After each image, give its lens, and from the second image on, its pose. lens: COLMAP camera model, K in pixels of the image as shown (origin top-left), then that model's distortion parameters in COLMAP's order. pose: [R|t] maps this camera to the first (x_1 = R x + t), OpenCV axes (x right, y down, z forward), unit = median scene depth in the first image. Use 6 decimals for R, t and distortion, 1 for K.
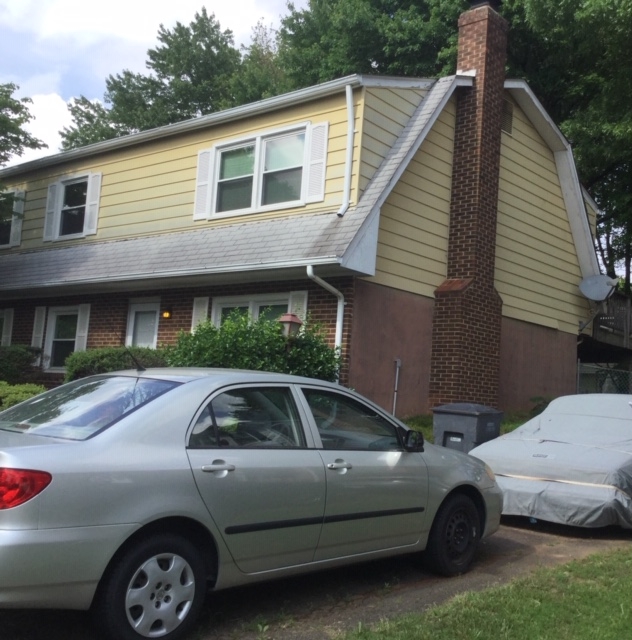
lens RADIAL K [[812.5, 0, 371.0], [0, 812.5, 319.3], [0, 0, 1]] dist [0.098378, -0.027272]
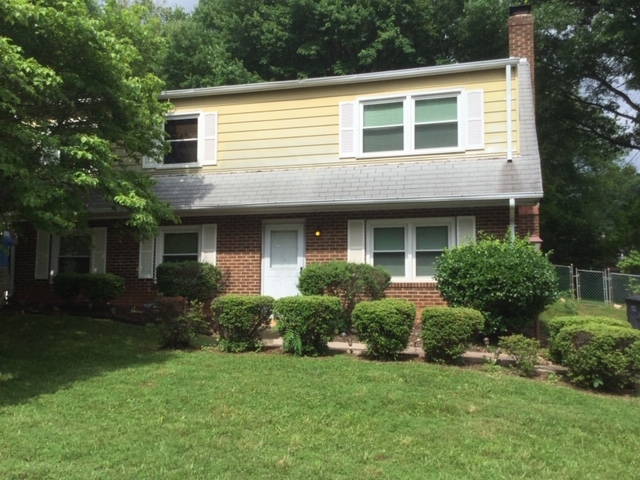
lens RADIAL K [[599.7, 0, 320.0], [0, 599.7, 240.0], [0, 0, 1]] dist [0.068155, 0.002692]
pose [[0.916919, -0.016799, 0.398719, -0.619607], [0.005604, 0.999557, 0.029226, -0.023101], [-0.399034, -0.024563, 0.916607, 0.171007]]
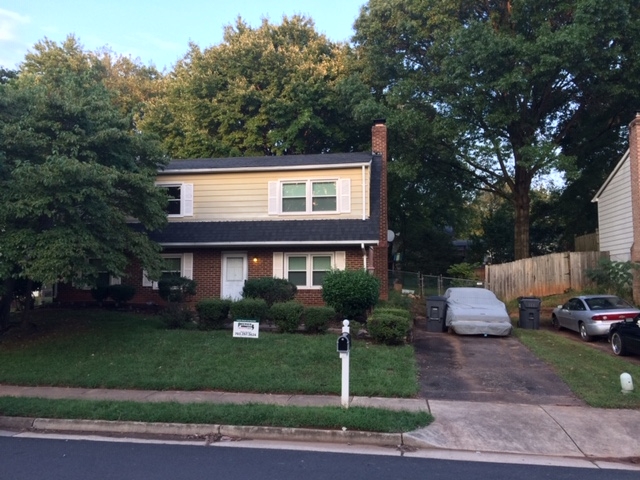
lens RADIAL K [[537.3, 0, 320.0], [0, 537.3, 240.0], [0, 0, 1]] dist [0.027281, -0.006379]
pose [[0.872125, -0.021427, 0.488814, -0.786866], [-0.002148, 0.998863, 0.047618, -0.123880], [-0.489279, -0.042579, 0.871087, -0.272207]]
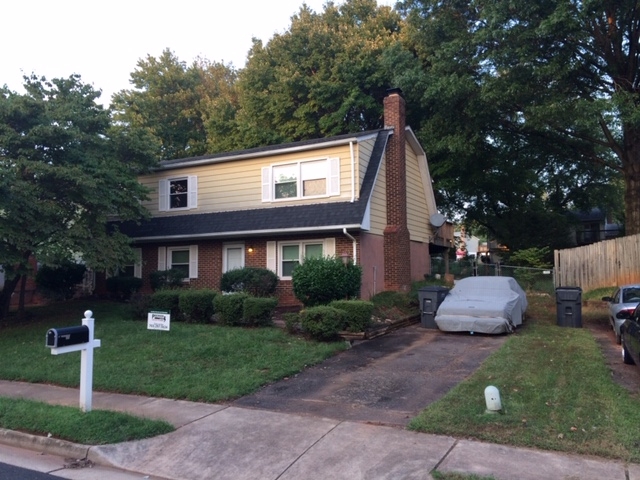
lens RADIAL K [[537.3, 0, 320.0], [0, 537.3, 240.0], [0, 0, 1]] dist [0.027281, -0.006379]
pose [[0.980557, -0.058435, 0.187331, -0.334287], [0.049747, 0.997472, 0.050751, -0.090322], [-0.189823, -0.040445, 0.980985, -0.327170]]
